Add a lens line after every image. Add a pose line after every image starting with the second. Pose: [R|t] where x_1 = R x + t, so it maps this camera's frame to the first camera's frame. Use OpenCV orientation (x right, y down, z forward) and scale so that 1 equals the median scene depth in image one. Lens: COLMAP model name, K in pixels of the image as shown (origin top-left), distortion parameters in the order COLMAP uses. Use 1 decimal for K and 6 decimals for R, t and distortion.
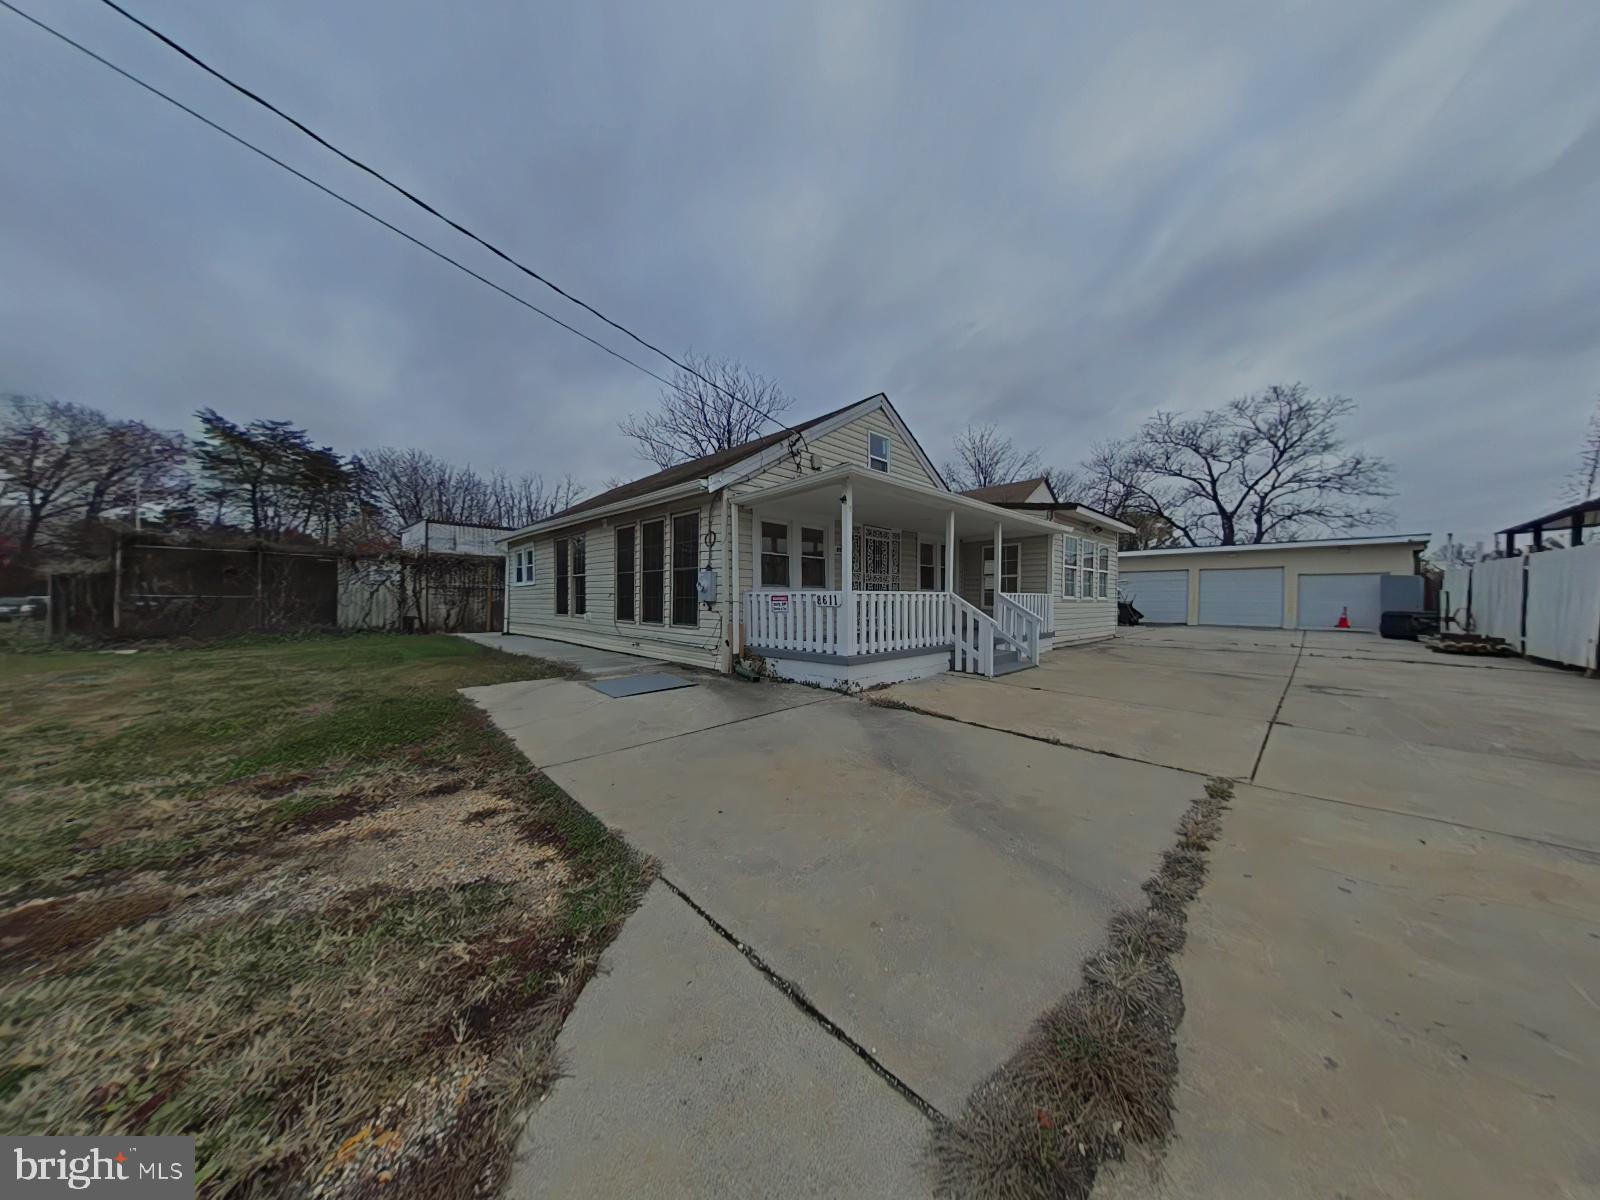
lens RADIAL K [[503.7, 0, 788.2], [0, 503.7, 610.7], [0, 0, 1]] dist [0.002064, -0.000307]
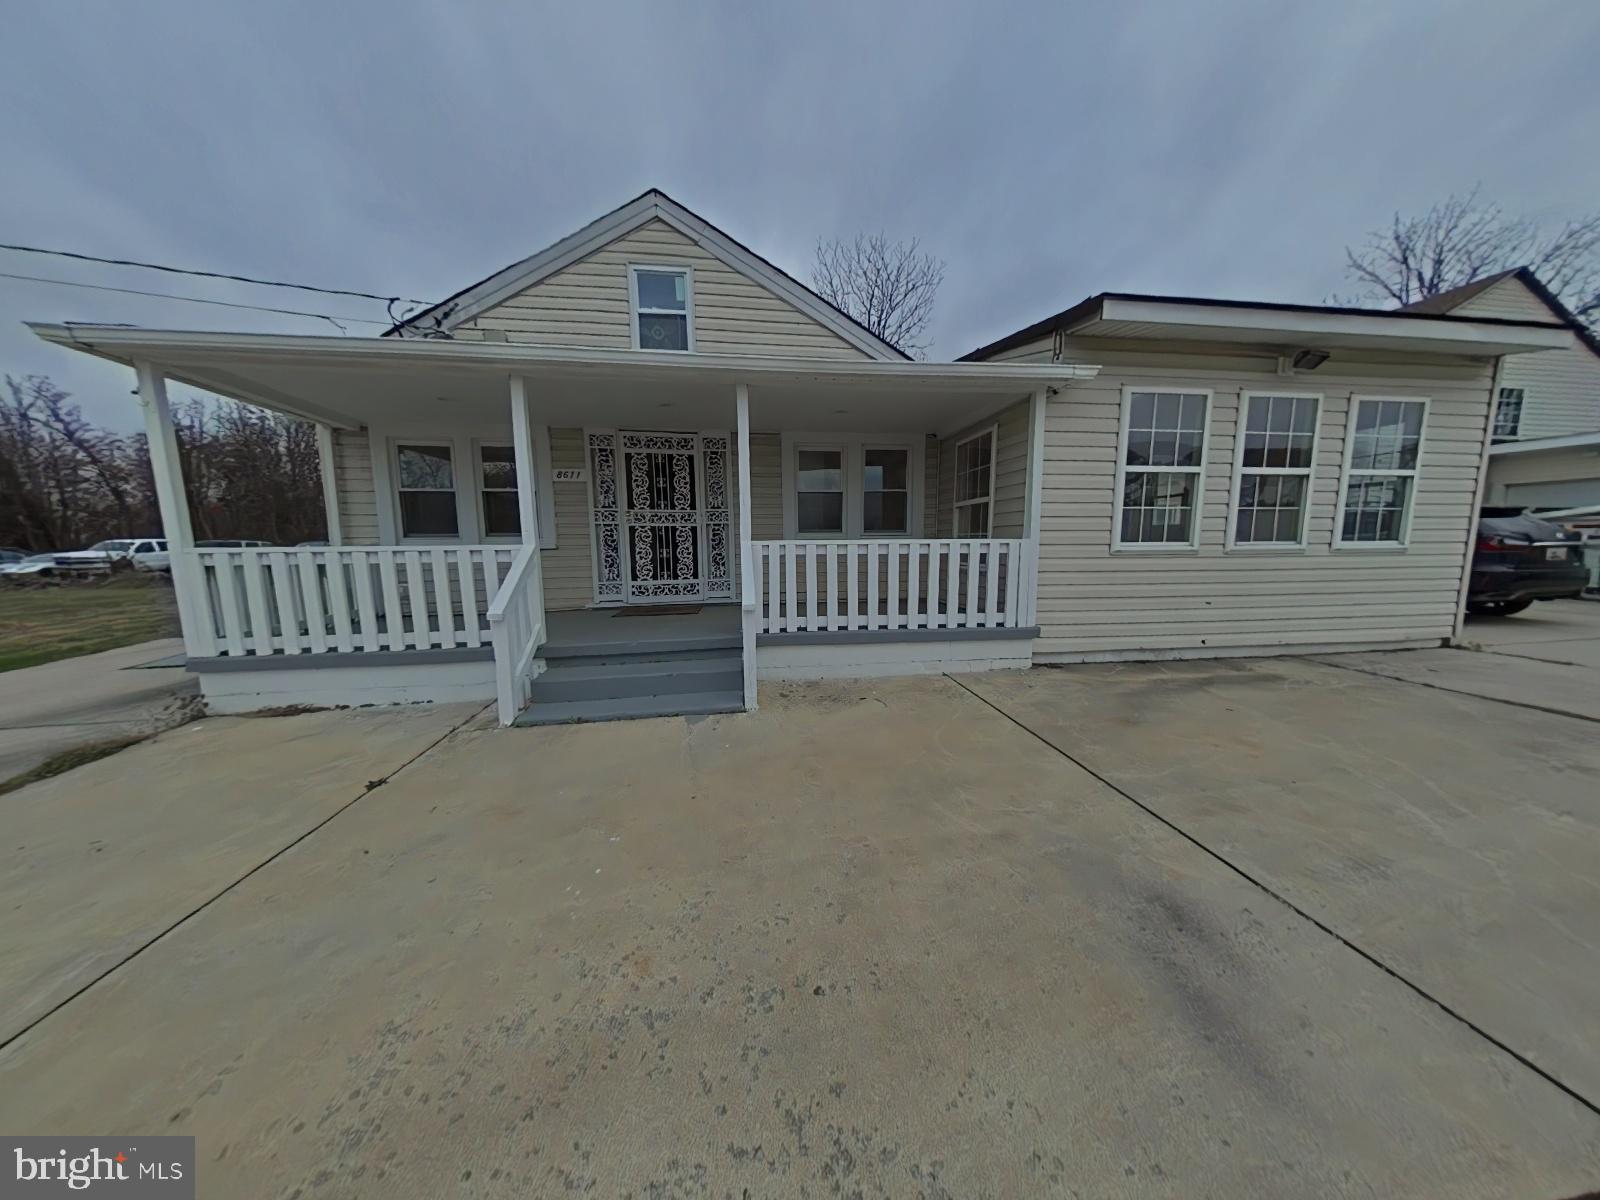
lens RADIAL K [[503.7, 0, 803.5], [0, 503.7, 602.4], [0, 0, 1]] dist [0.002064, -0.000307]
pose [[0.815987, 0.056546, -0.575299, 0.800719], [-0.001915, 0.995463, 0.095128, -0.025788], [0.578068, -0.076521, 0.812393, 0.706622]]
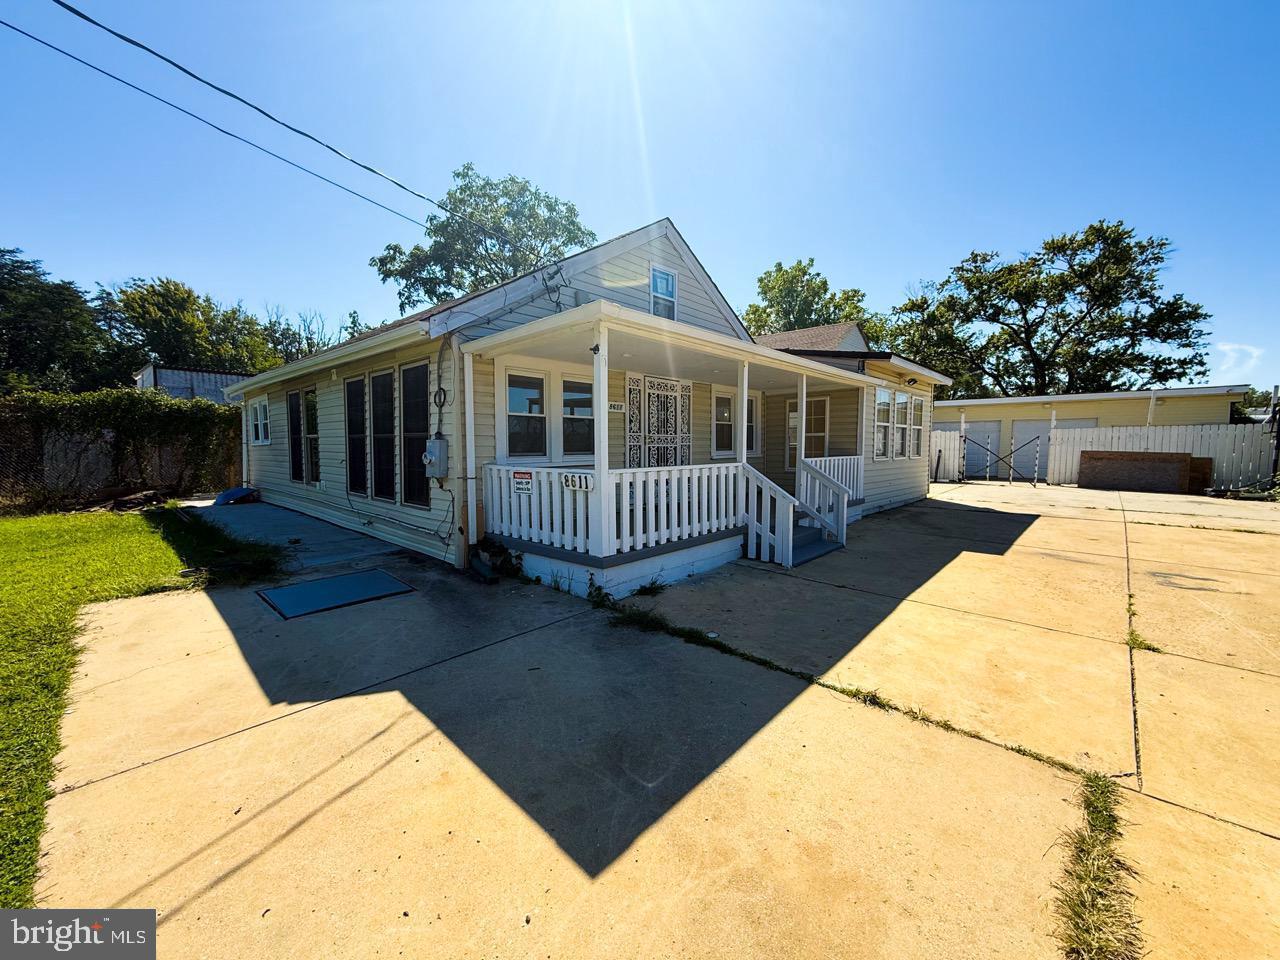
lens RADIAL K [[511.7, 0, 632.4], [0, 511.7, 477.5], [0, 0, 1]] dist [-0.007725, 0.001718]
pose [[0.998299, -0.008339, 0.057704, 0.090526], [0.005832, 0.999037, 0.043485, -0.047763], [-0.058011, -0.043074, 0.997386, 0.171127]]
